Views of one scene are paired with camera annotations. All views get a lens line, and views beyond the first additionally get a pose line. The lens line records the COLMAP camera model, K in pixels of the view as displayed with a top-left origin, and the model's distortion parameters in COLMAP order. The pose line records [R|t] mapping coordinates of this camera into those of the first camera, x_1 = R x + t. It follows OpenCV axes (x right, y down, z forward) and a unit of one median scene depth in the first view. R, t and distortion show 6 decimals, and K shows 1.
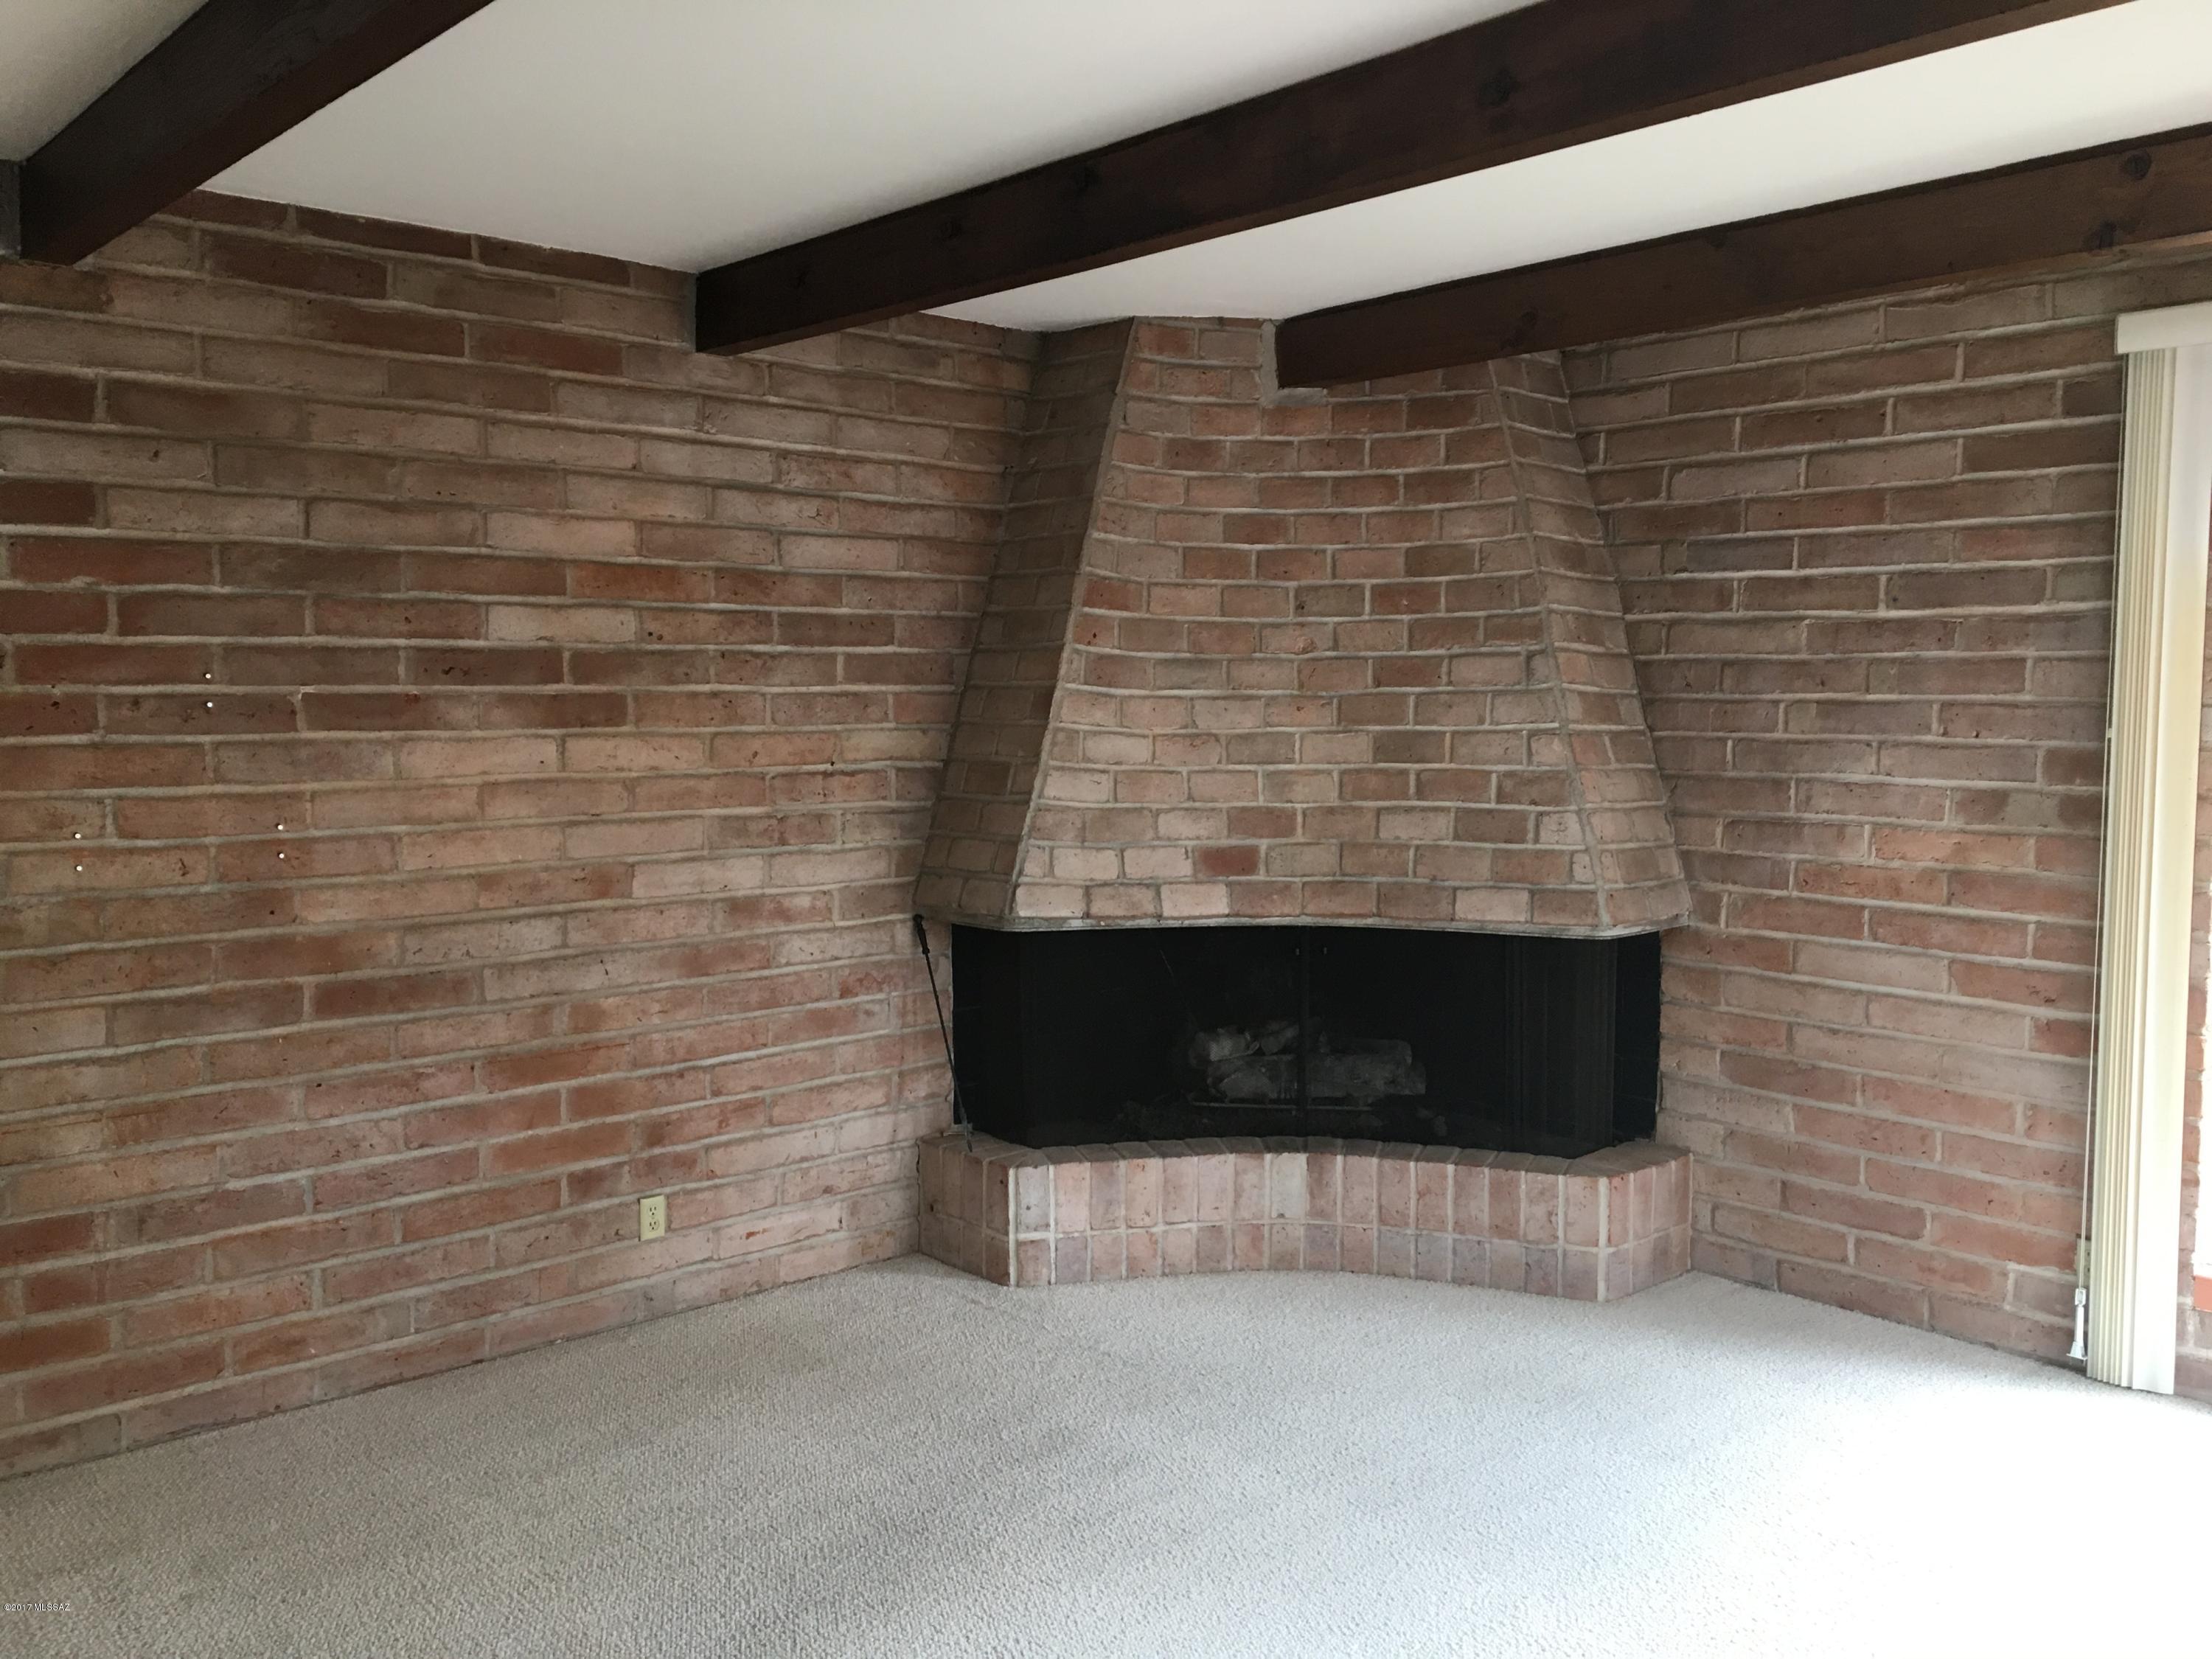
lens RADIAL K [[1893.8, 0, 1103.4], [0, 1893.8, 820.8], [0, 0, 1]] dist [0.063942, -0.039992]
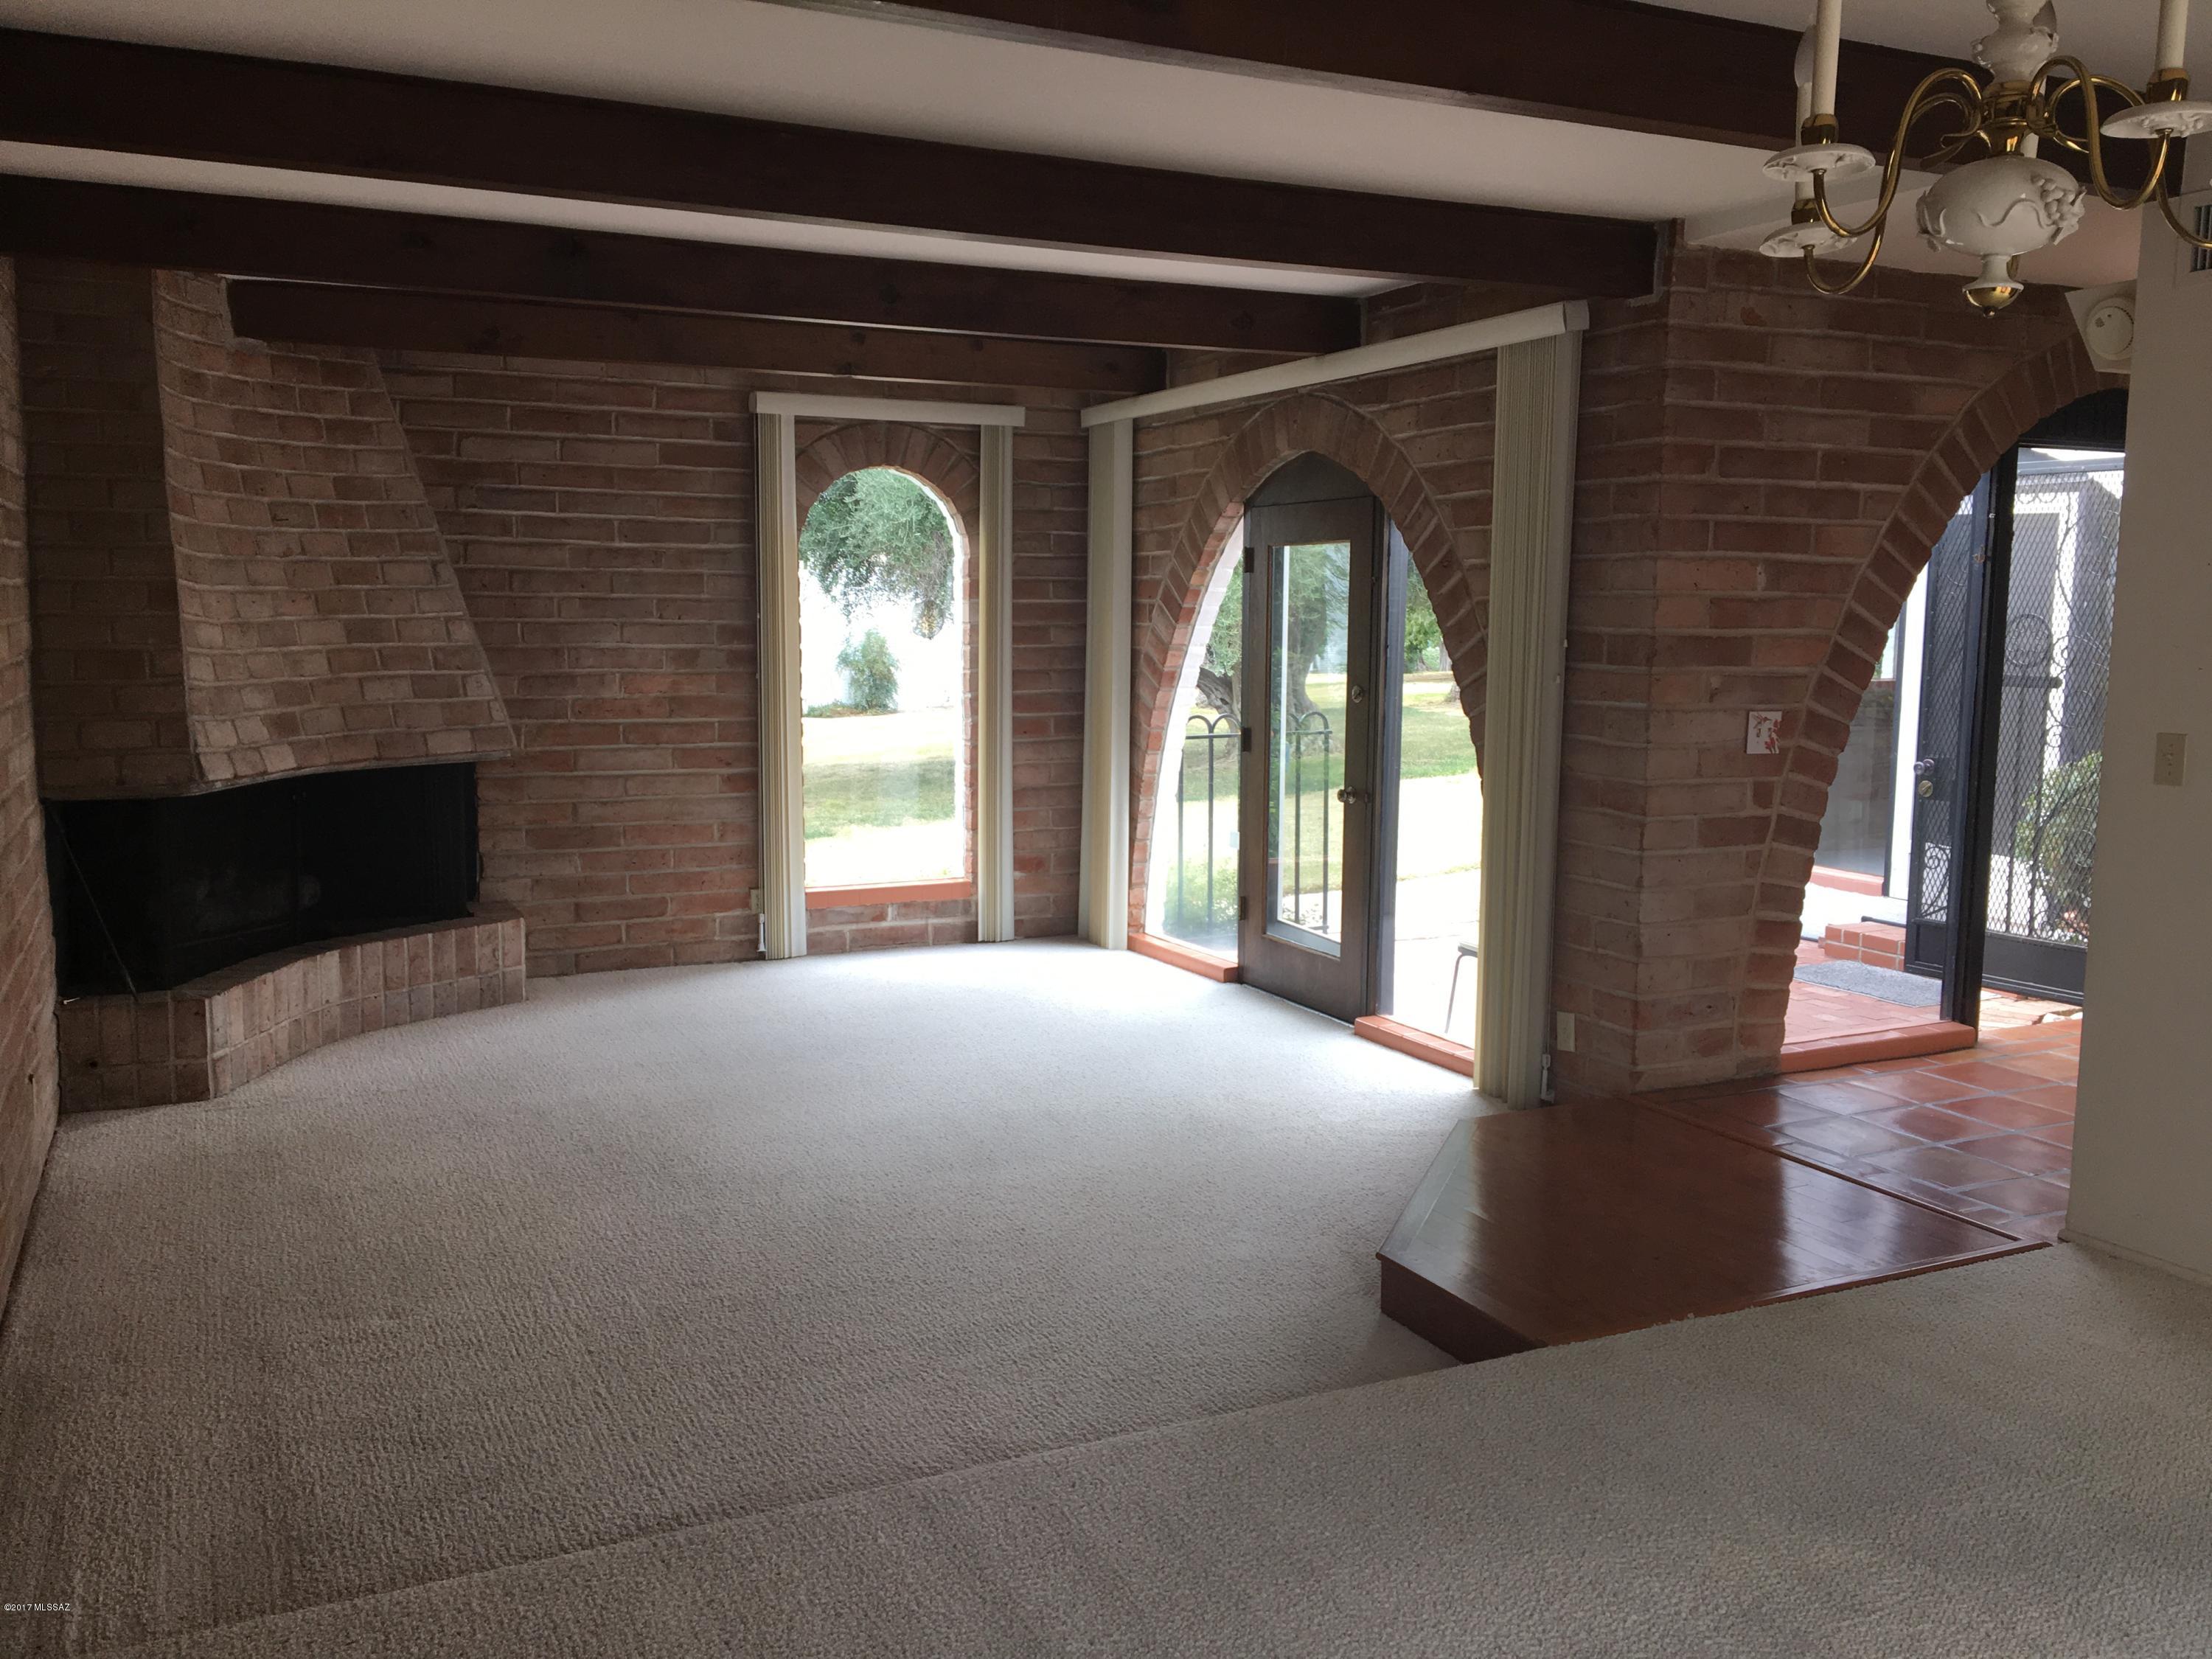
lens RADIAL K [[1893.8, 0, 1103.4], [0, 1893.8, 832.0], [0, 0, 1]] dist [0.063942, -0.039992]
pose [[0.270692, -0.116912, 0.955540, -1.014285], [0.060681, 0.992696, 0.104268, -0.007562], [-0.960752, 0.029758, 0.275810, 0.145697]]
